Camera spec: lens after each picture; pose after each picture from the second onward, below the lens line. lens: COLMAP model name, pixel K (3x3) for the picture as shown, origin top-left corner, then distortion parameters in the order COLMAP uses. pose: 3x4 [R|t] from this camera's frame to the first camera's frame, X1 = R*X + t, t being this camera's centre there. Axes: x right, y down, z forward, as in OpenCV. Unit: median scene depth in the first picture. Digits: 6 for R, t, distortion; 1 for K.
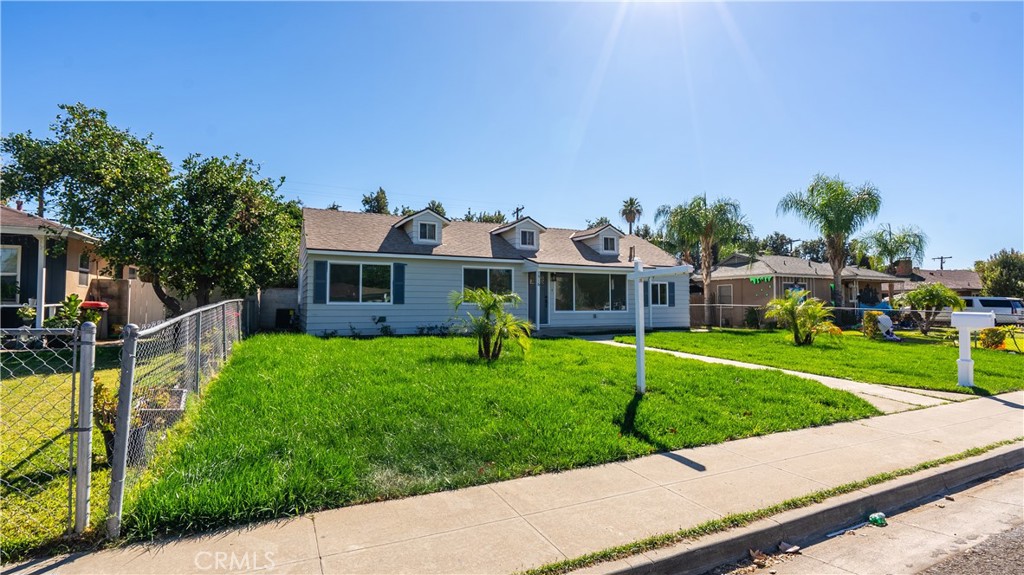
lens RADIAL K [[466.8, 0, 508.3], [0, 466.8, 271.9], [0, 0, 1]] dist [-0.001159, 0.000396]
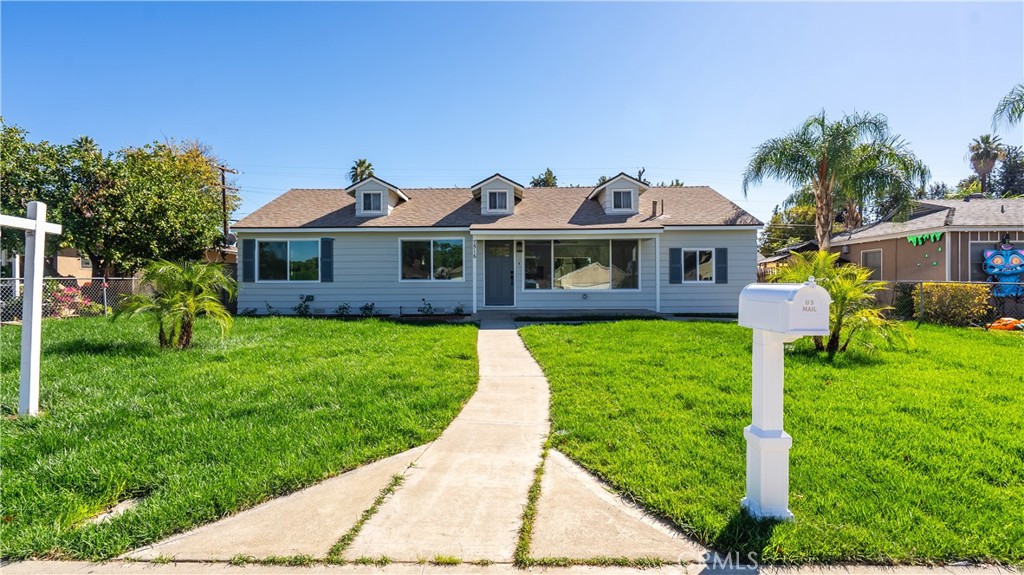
lens RADIAL K [[463.4, 0, 506.7], [0, 463.4, 286.1], [0, 0, 1]] dist [-0.002530, 0.000037]
pose [[0.895189, -0.004526, -0.445664, 0.460007], [0.036121, 0.997396, 0.062425, 0.029289], [0.444221, -0.071980, 0.893021, 0.305660]]
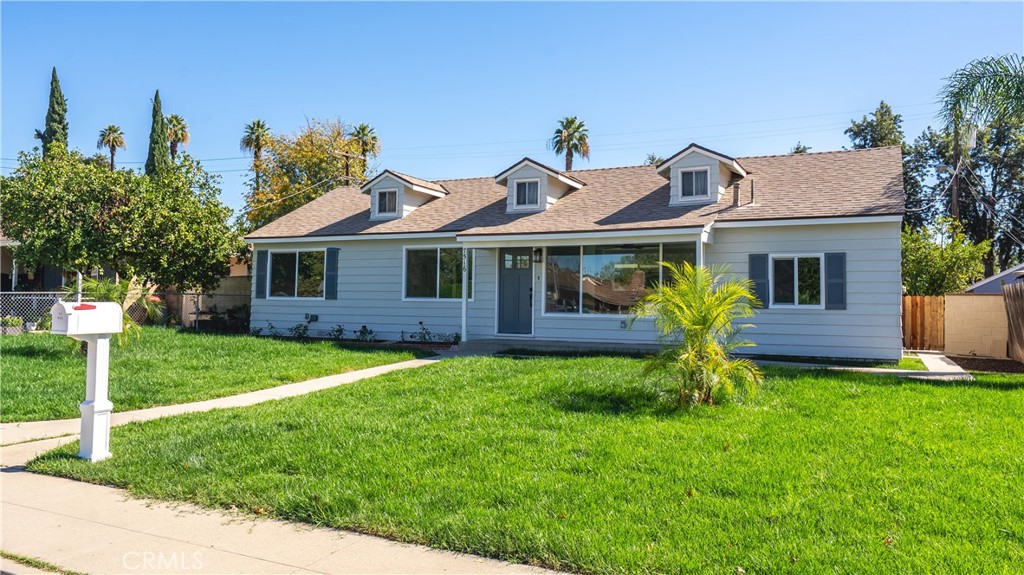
lens RADIAL K [[757.9, 0, 512.5], [0, 757.9, 269.0], [0, 0, 1]] dist [0.010328, 0.001082]
pose [[0.616744, -0.030729, -0.786563, 0.890276], [0.042301, 0.999088, -0.005863, 0.034585], [0.786026, -0.029656, 0.617482, 0.414297]]
